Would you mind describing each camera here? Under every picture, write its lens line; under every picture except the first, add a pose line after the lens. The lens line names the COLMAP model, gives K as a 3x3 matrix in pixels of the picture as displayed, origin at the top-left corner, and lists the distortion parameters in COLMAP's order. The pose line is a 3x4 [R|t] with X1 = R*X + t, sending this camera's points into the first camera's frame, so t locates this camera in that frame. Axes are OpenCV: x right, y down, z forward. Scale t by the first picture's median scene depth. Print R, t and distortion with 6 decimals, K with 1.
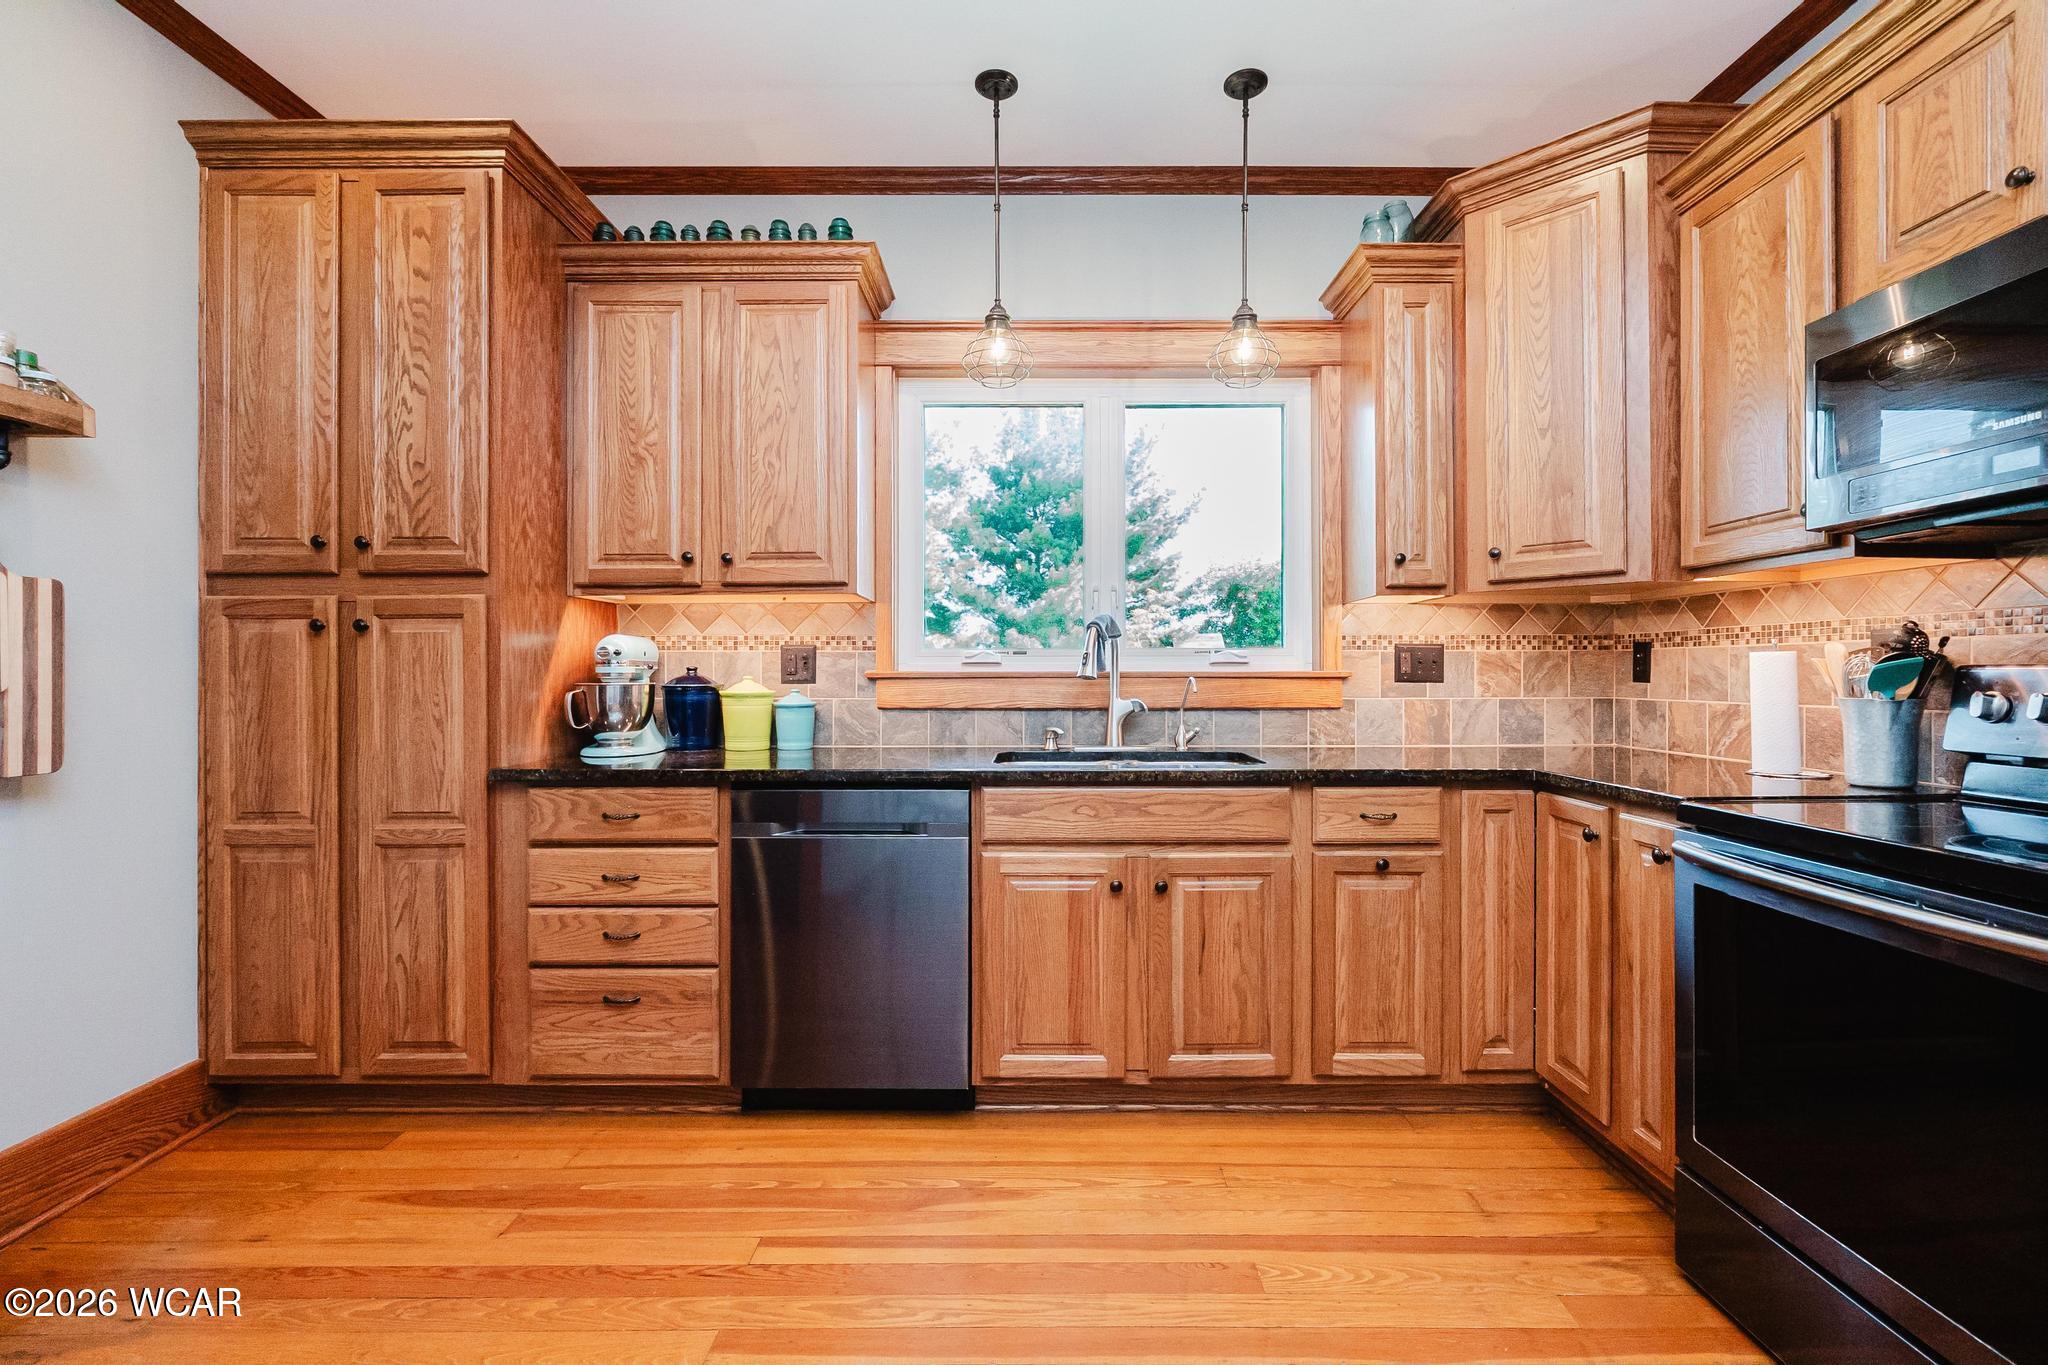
lens RADIAL K [[867.3, 0, 1030.4], [0, 867.3, 681.1], [0, 0, 1]] dist [-0.002730, -0.000372]
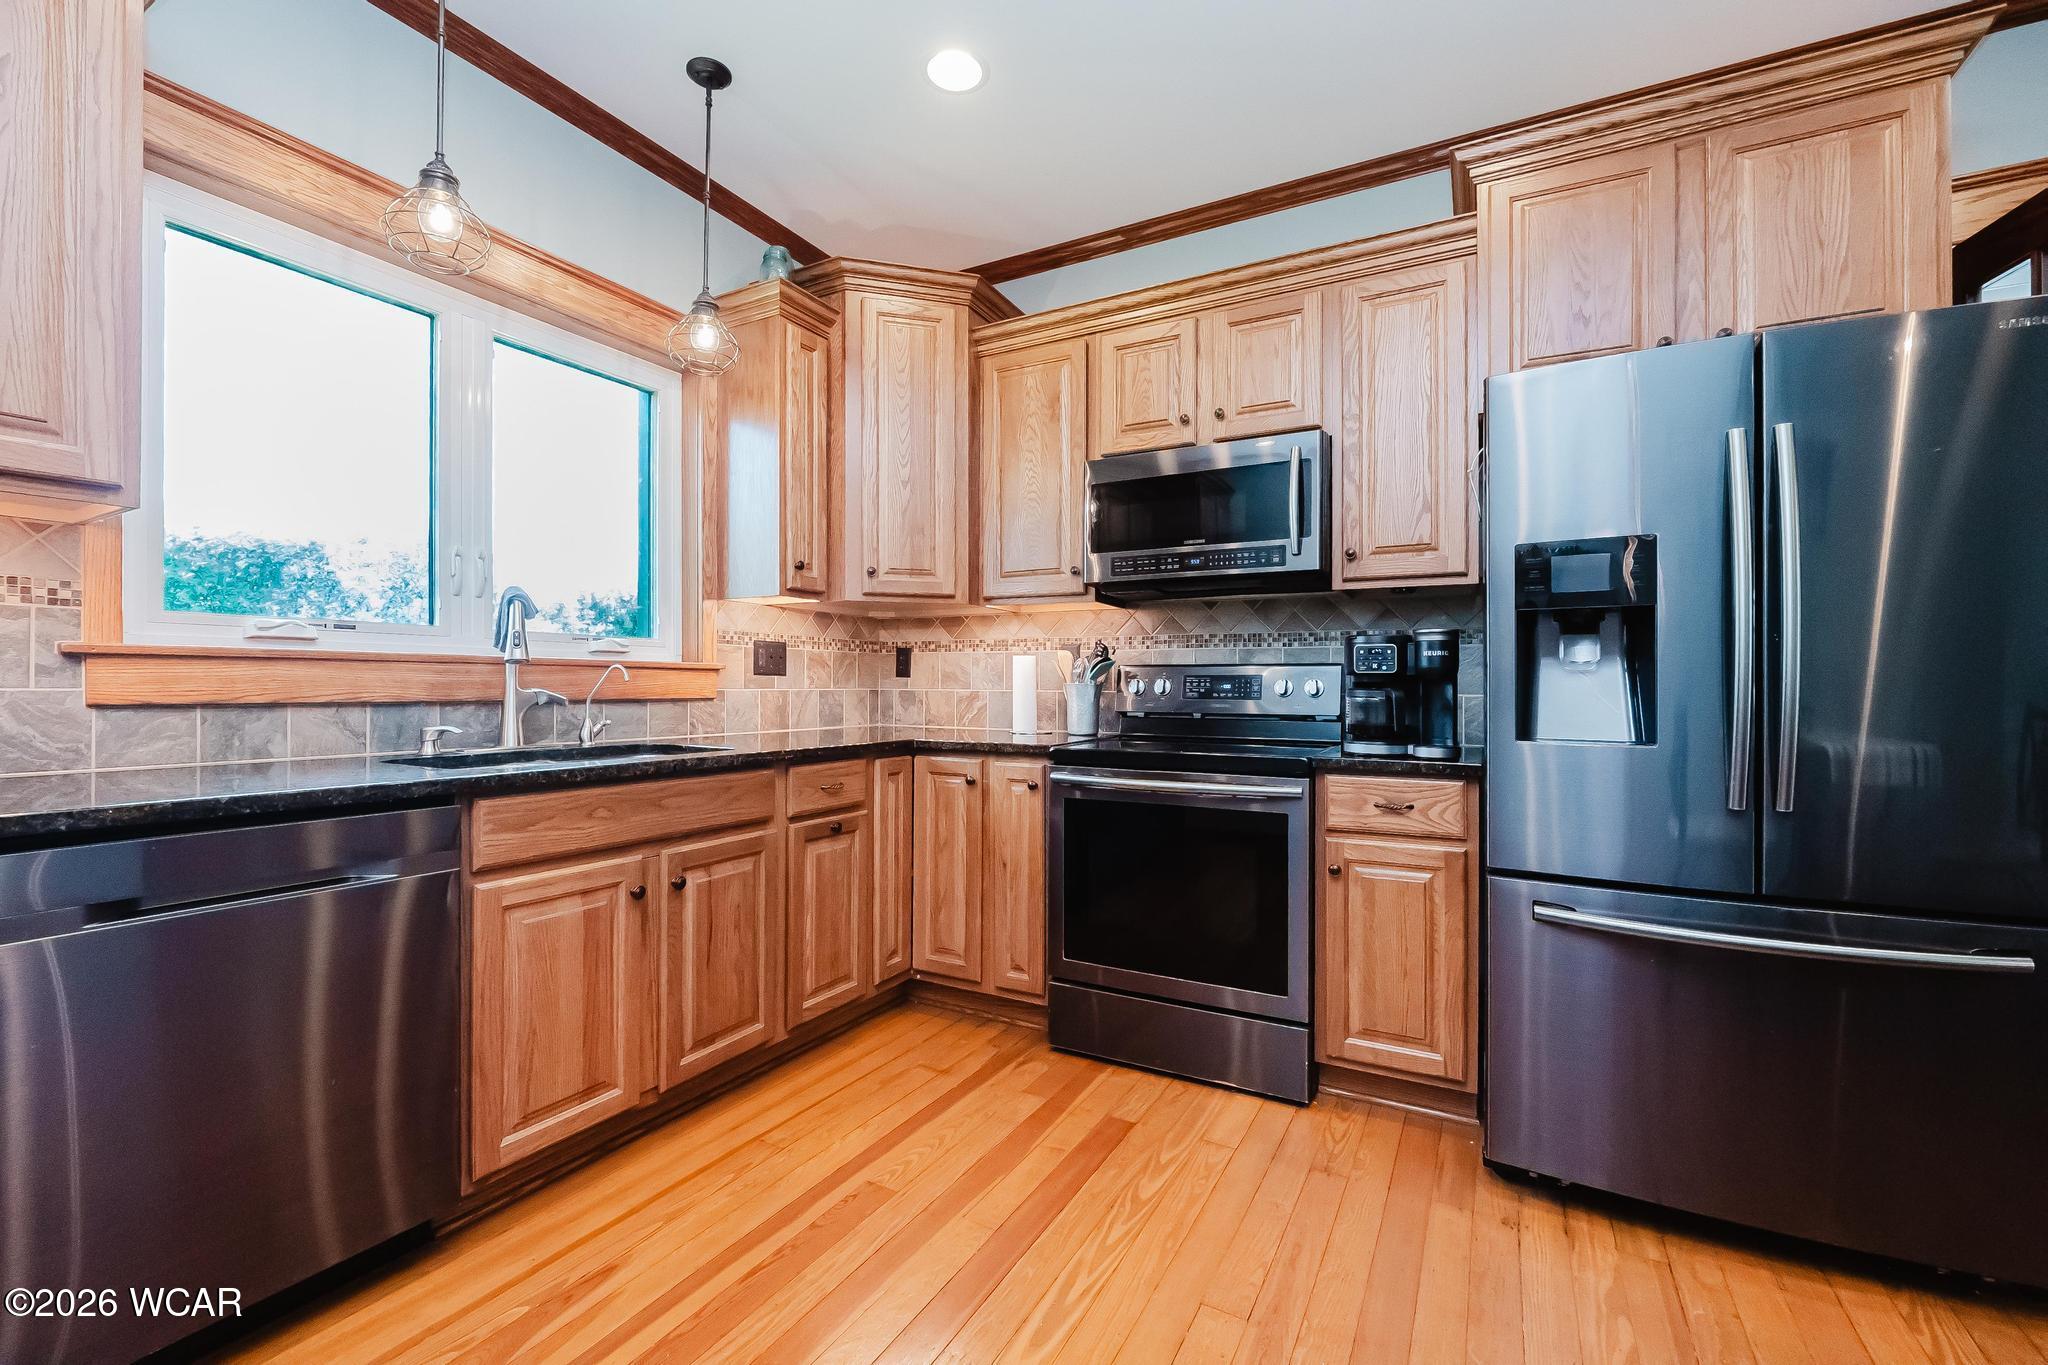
lens RADIAL K [[872.4, 0, 990.7], [0, 872.4, 692.5], [0, 0, 1]] dist [-0.003099, -0.000424]
pose [[0.497487, -0.001218, 0.867471, -0.487265], [-0.000606, 0.999998, 0.001752, 0.026695], [-0.867471, -0.001397, 0.497485, 0.225881]]
